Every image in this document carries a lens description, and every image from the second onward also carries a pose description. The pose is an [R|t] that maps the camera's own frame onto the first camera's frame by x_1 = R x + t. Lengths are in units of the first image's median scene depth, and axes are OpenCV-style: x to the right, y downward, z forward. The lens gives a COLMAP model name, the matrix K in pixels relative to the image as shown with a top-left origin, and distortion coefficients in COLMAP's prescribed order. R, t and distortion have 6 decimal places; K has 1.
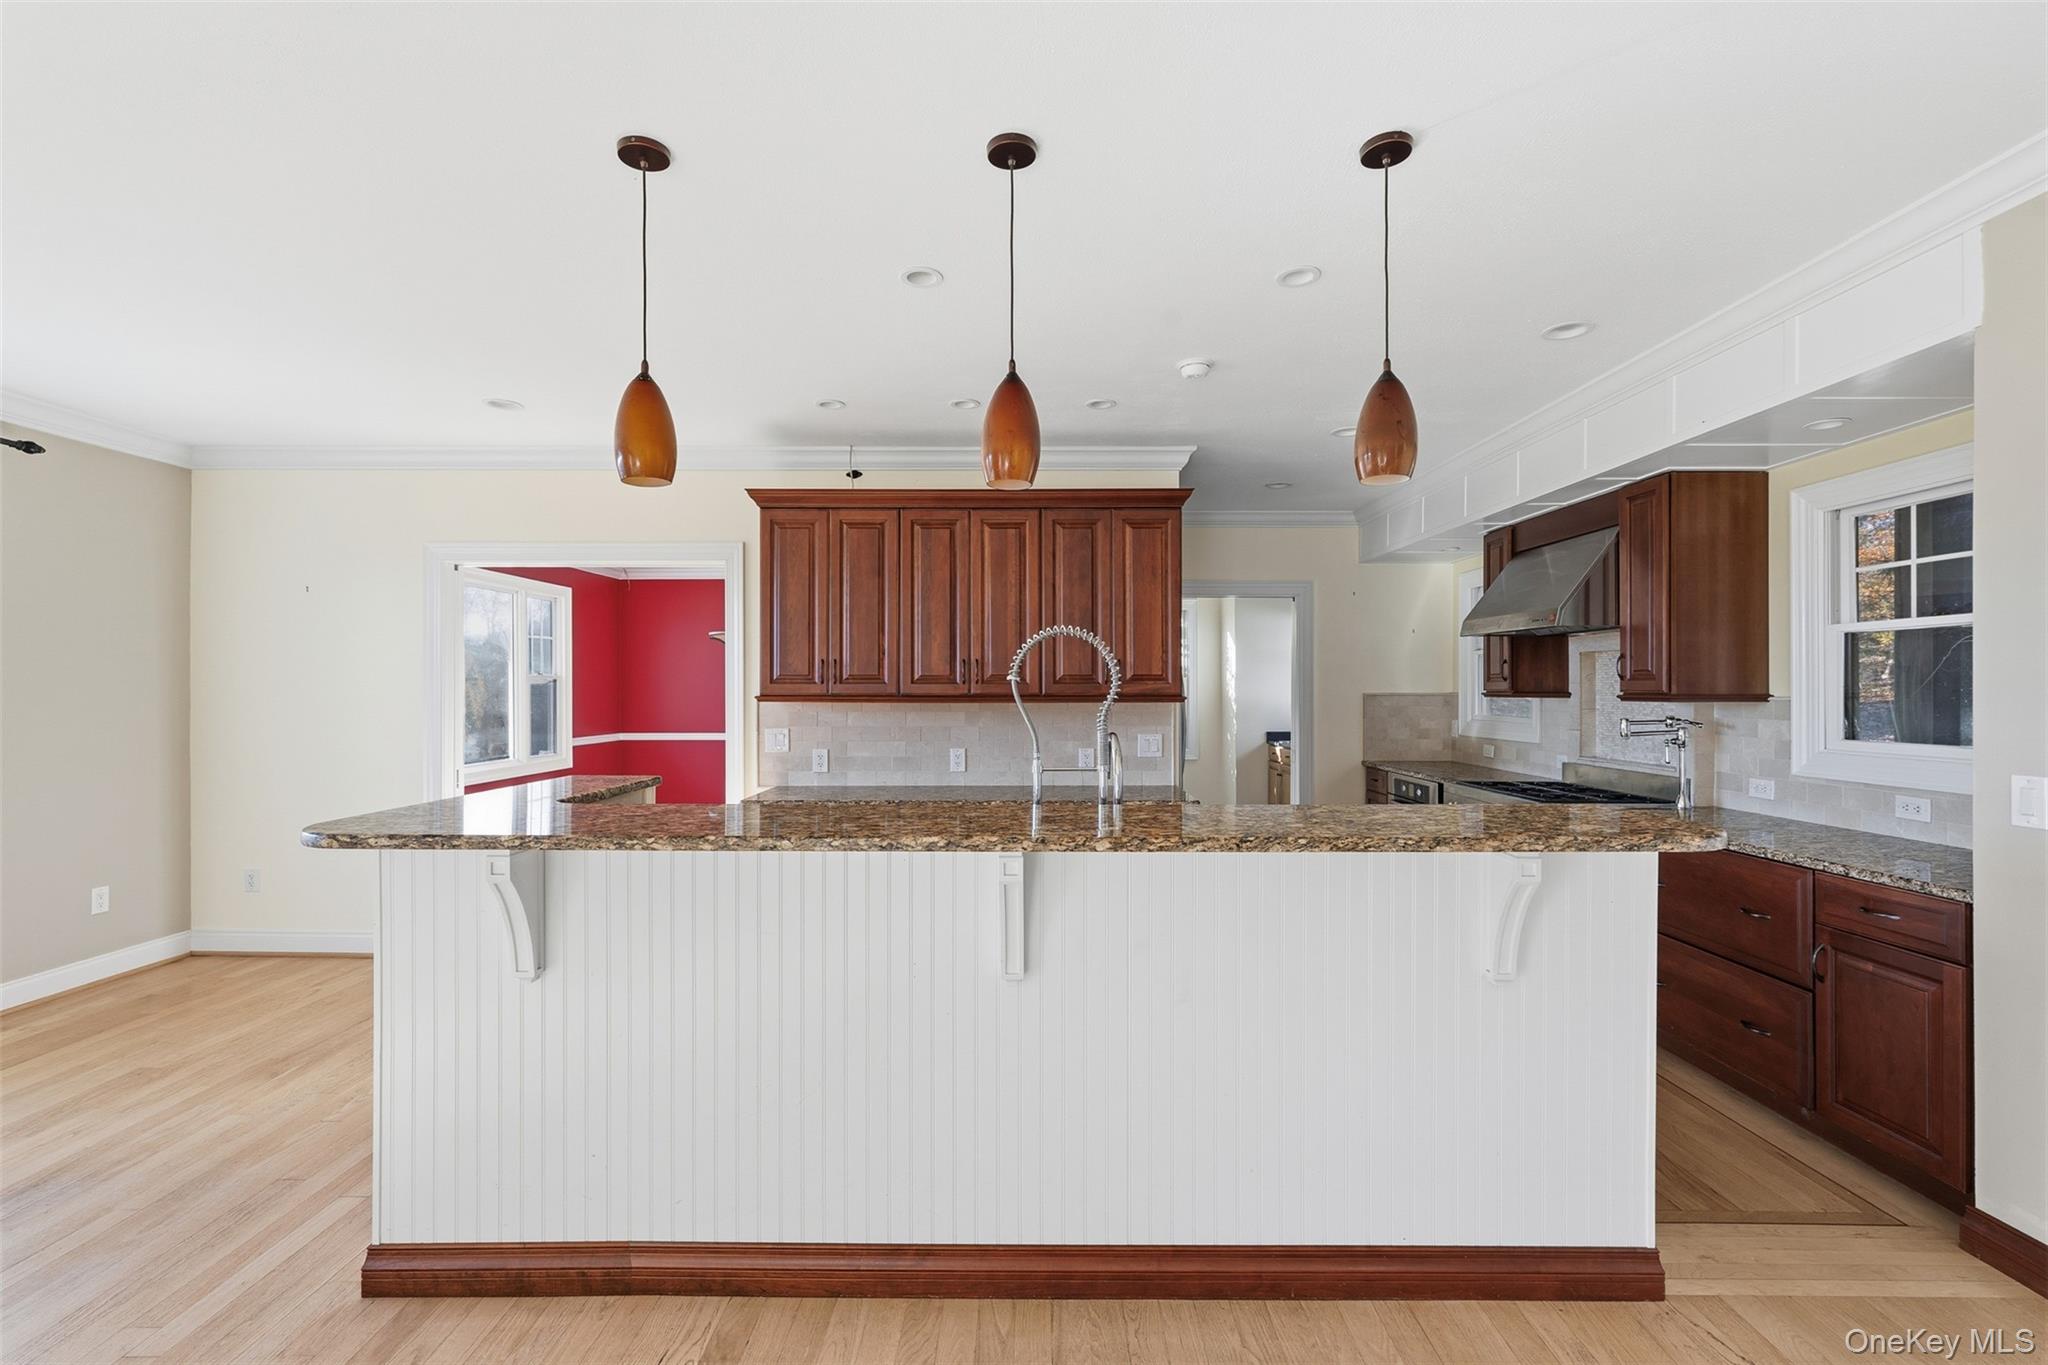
lens RADIAL K [[900.4, 0, 1024.0], [0, 900.4, 682.5], [0, 0, 1]] dist [-0.004474, -0.000022]
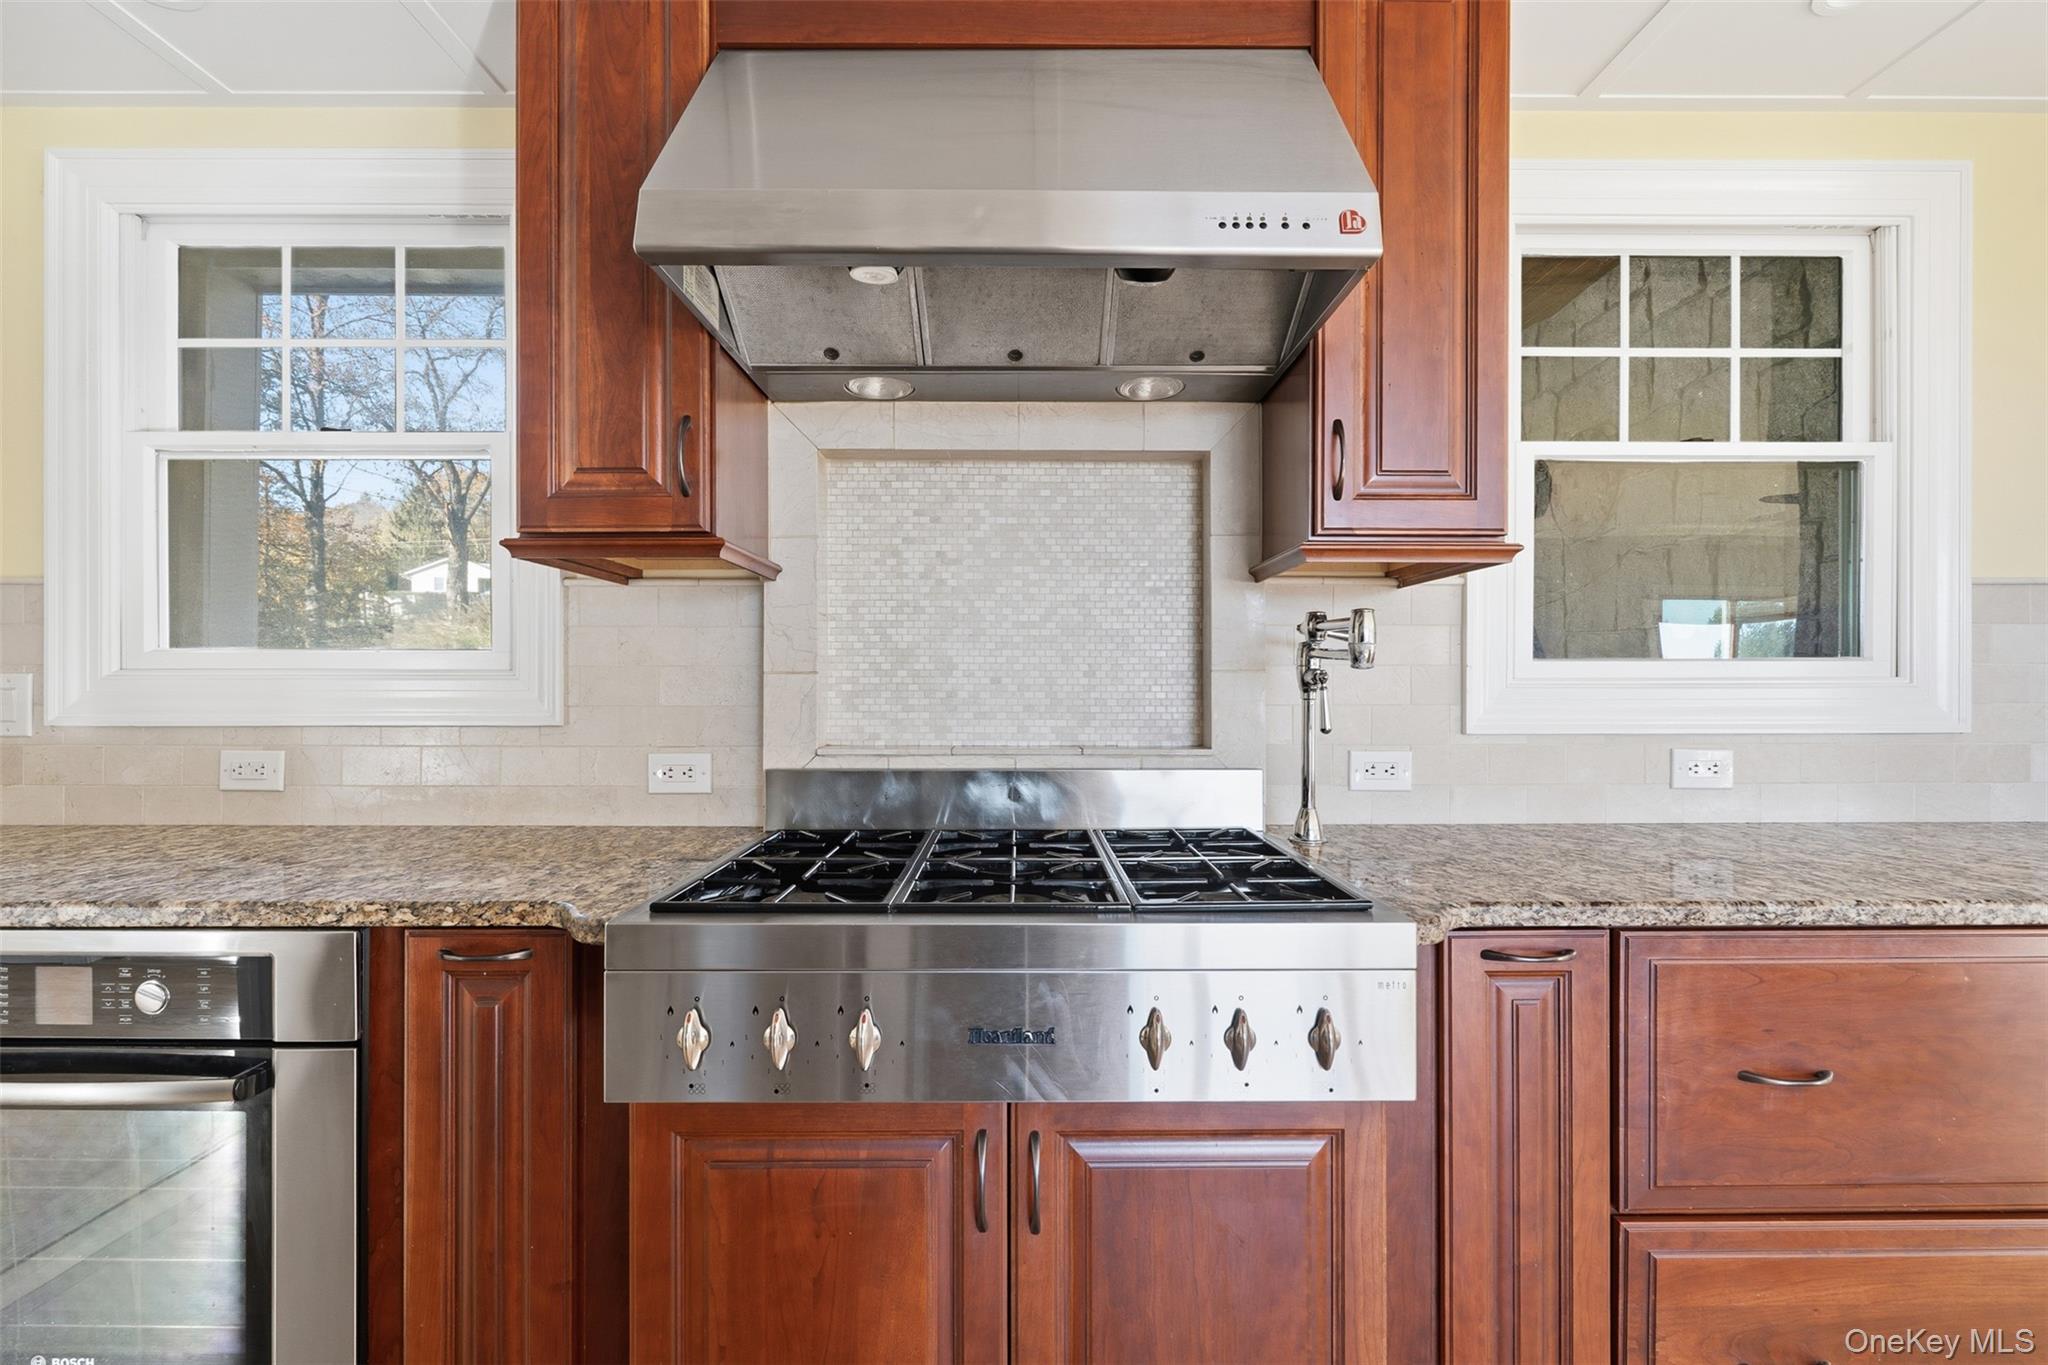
lens RADIAL K [[900.4, 0, 1024.0], [0, 900.4, 682.5], [0, 0, 1]] dist [-0.004474, -0.000022]
pose [[-0.034952, -0.000894, 0.999389, 0.412789], [-0.009556, 0.999954, 0.000561, 0.087289], [-0.999343, -0.009531, -0.034959, 1.480580]]
